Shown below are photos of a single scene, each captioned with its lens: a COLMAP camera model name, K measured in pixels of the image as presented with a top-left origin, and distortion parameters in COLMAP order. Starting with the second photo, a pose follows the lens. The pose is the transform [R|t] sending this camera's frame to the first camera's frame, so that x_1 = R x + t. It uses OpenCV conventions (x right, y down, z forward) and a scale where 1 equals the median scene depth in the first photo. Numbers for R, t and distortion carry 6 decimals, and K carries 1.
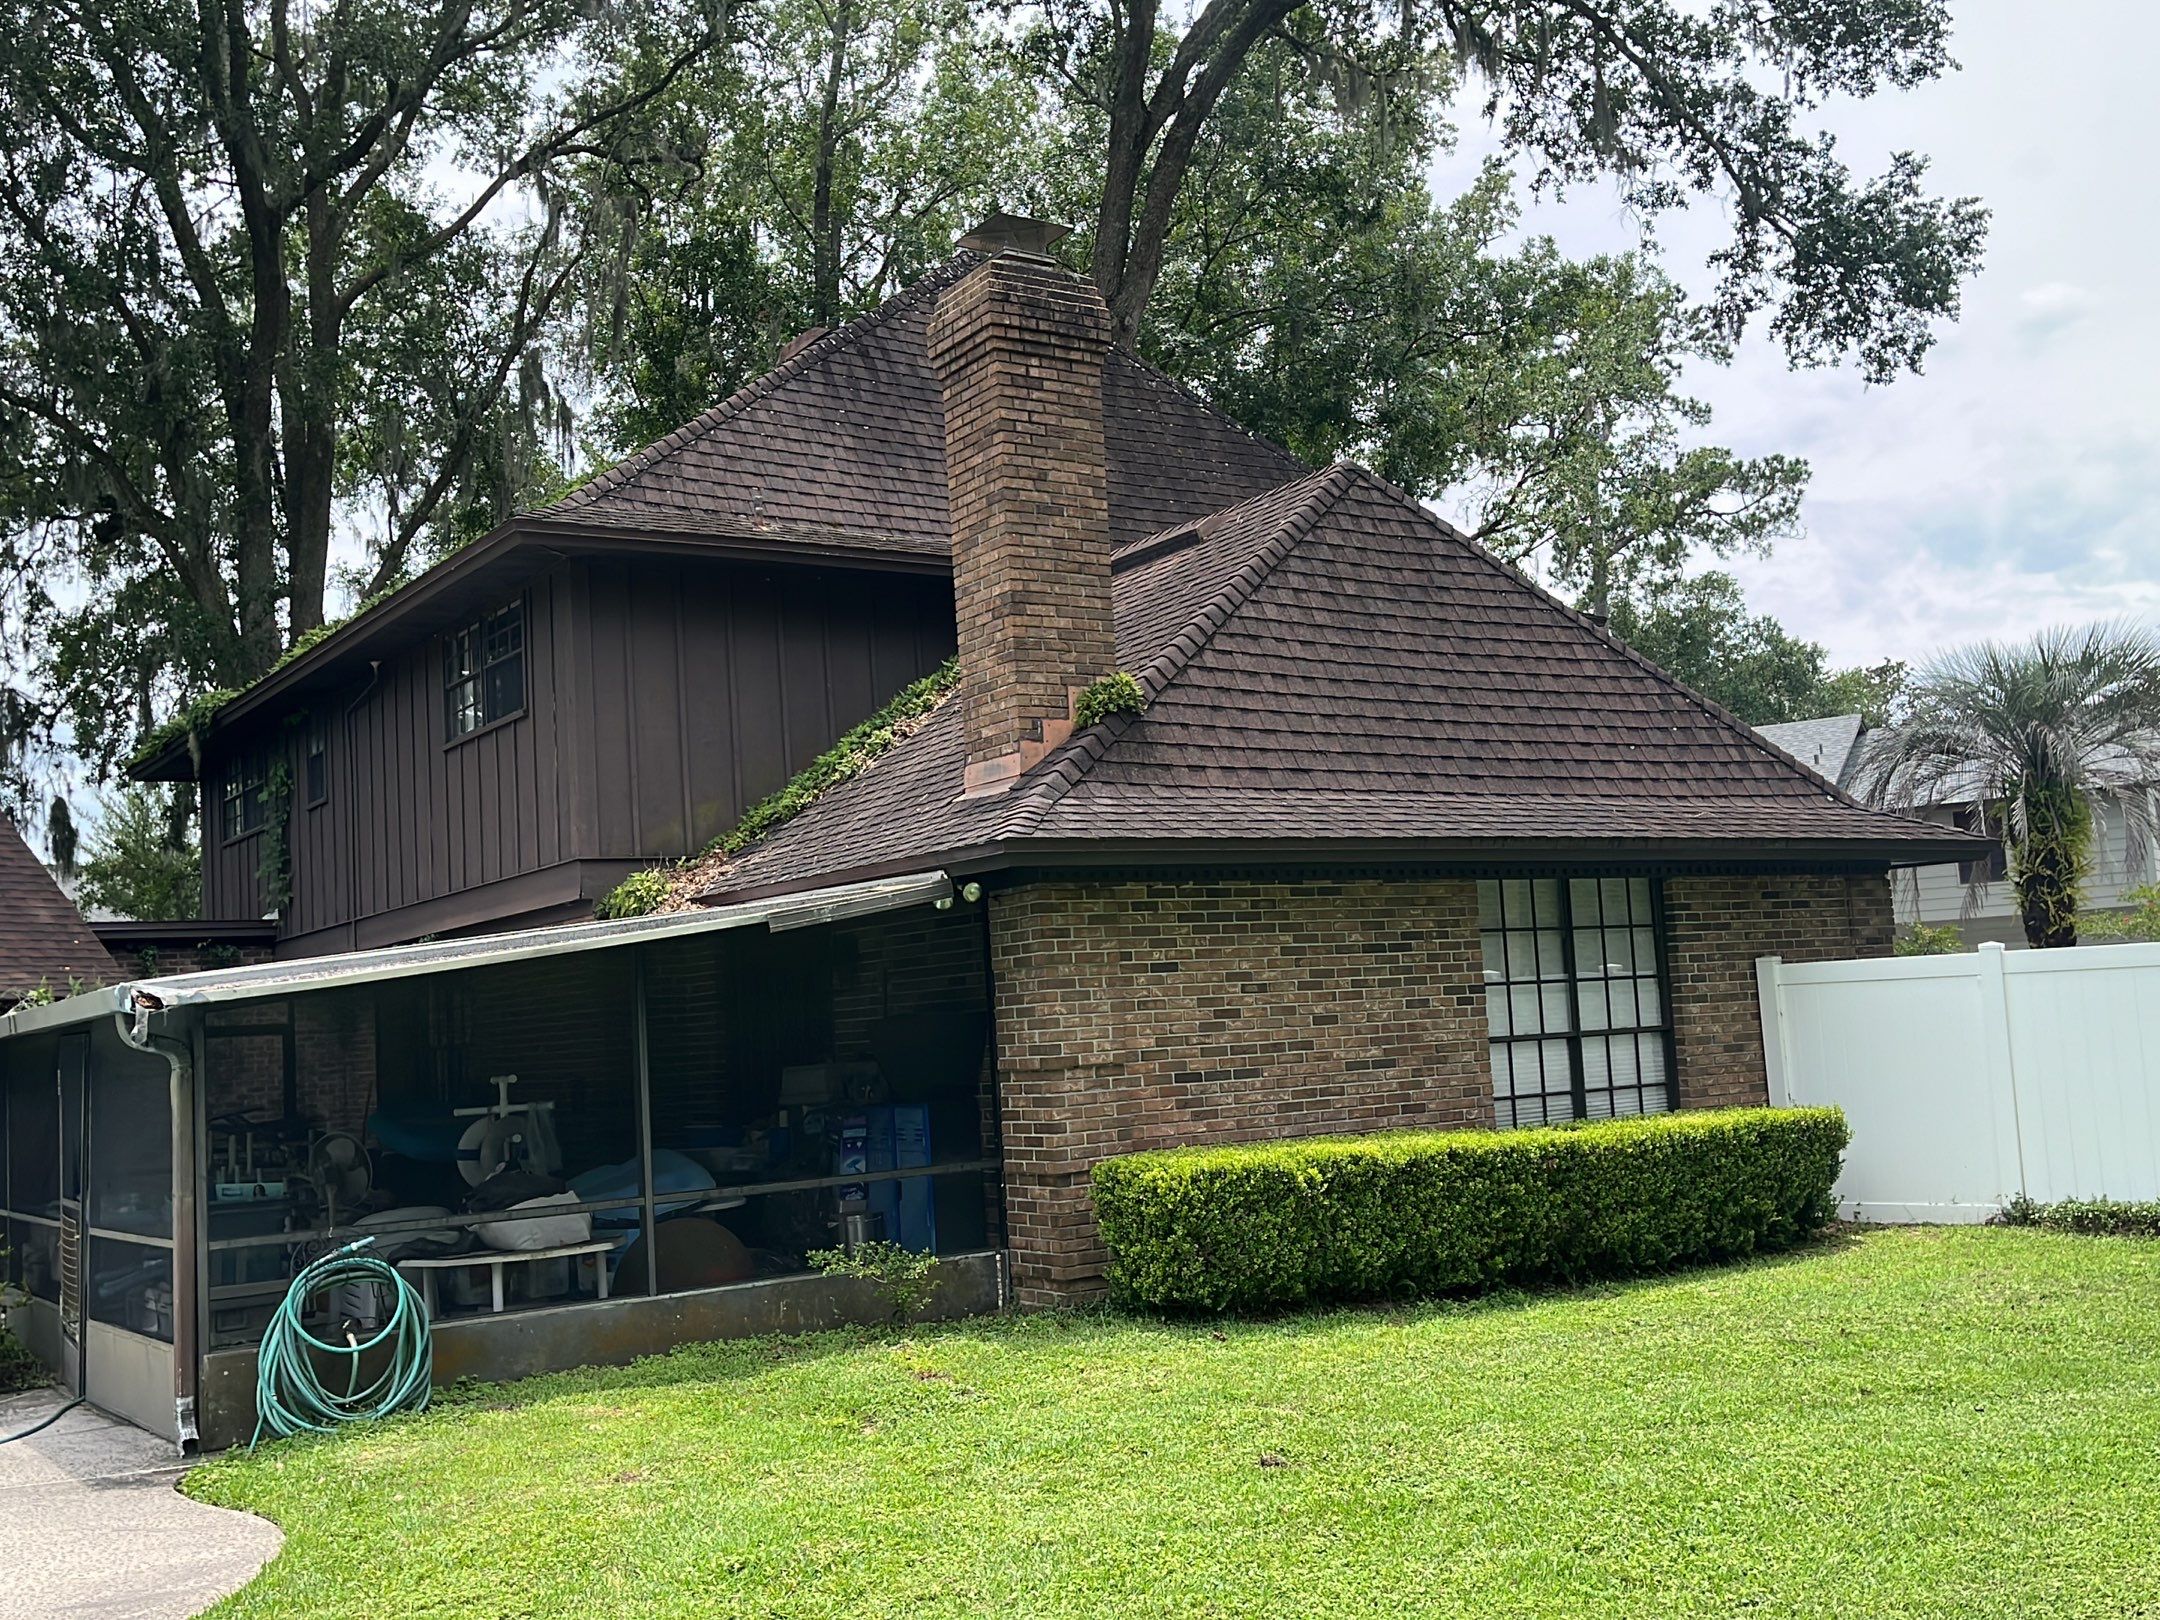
lens RADIAL K [[2169.5, 0, 1074.5], [0, 2169.5, 822.5], [0, 0, 1]] dist [0.030010, 0.000000]
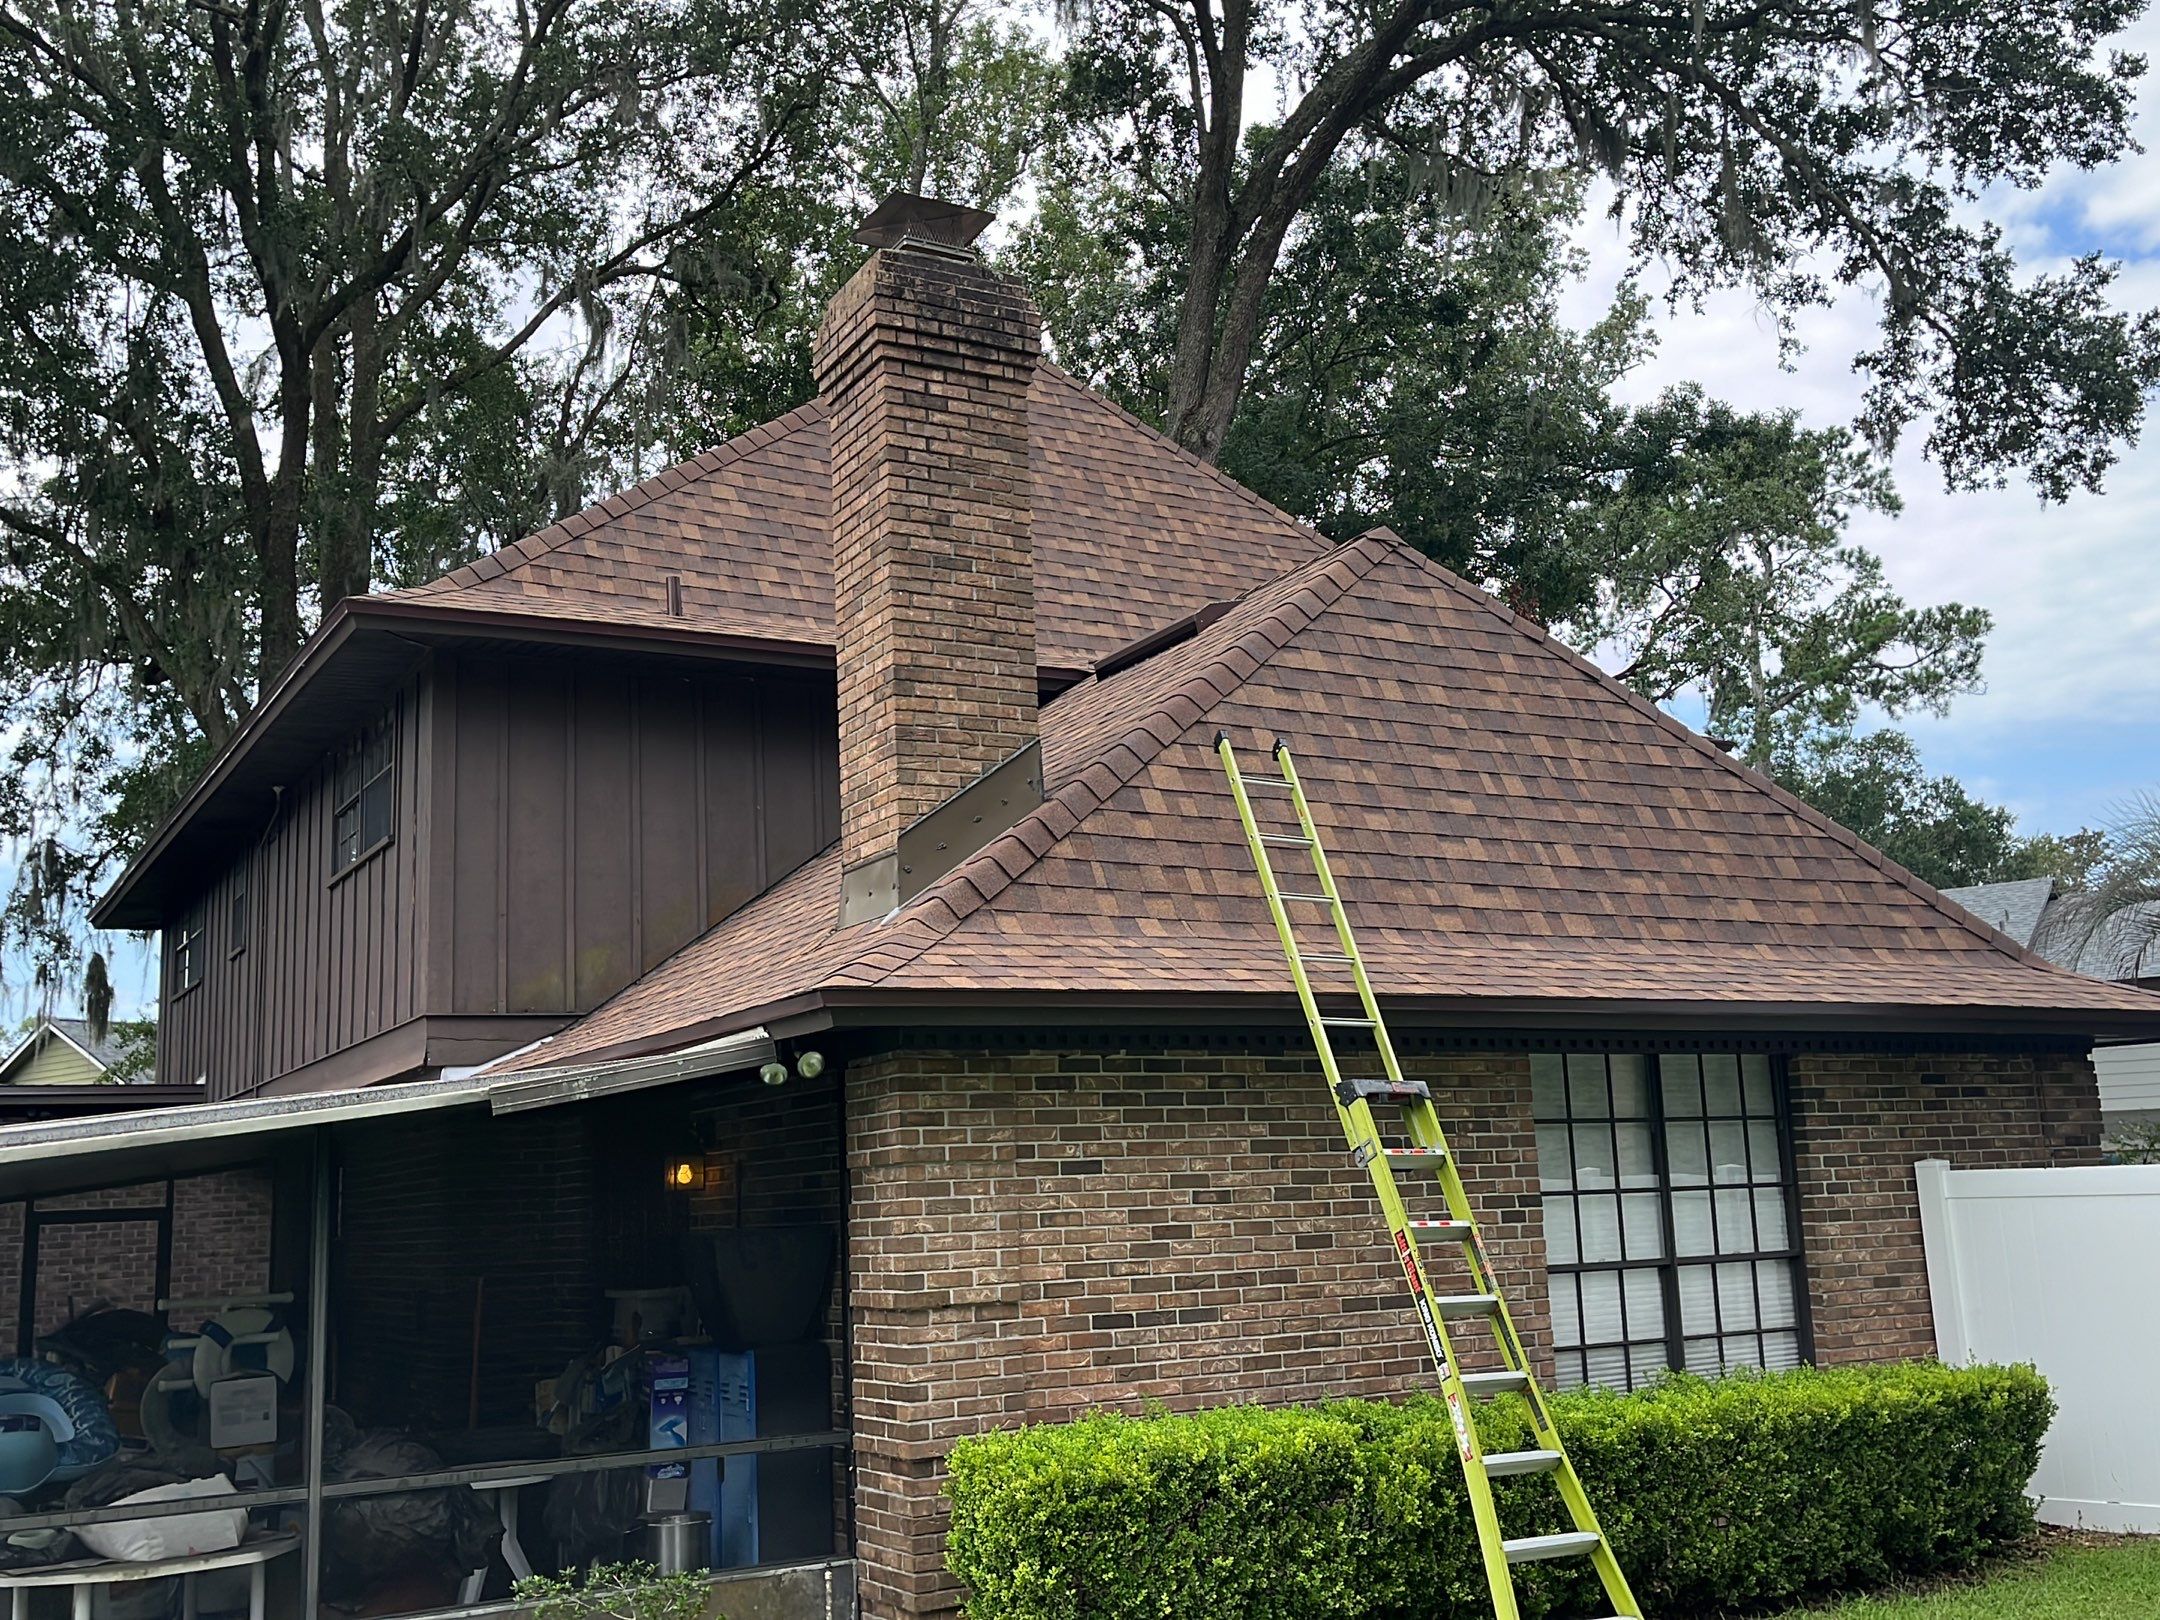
lens RADIAL K [[2169.5, 0, 1088.8], [0, 2169.5, 797.6], [0, 0, 1]] dist [0.030010, 0.000000]
pose [[0.997571, 0.002615, -0.069604, 0.079987], [-0.008915, 0.995870, -0.090356, 0.007063], [0.069081, 0.090757, 0.993474, 0.217296]]
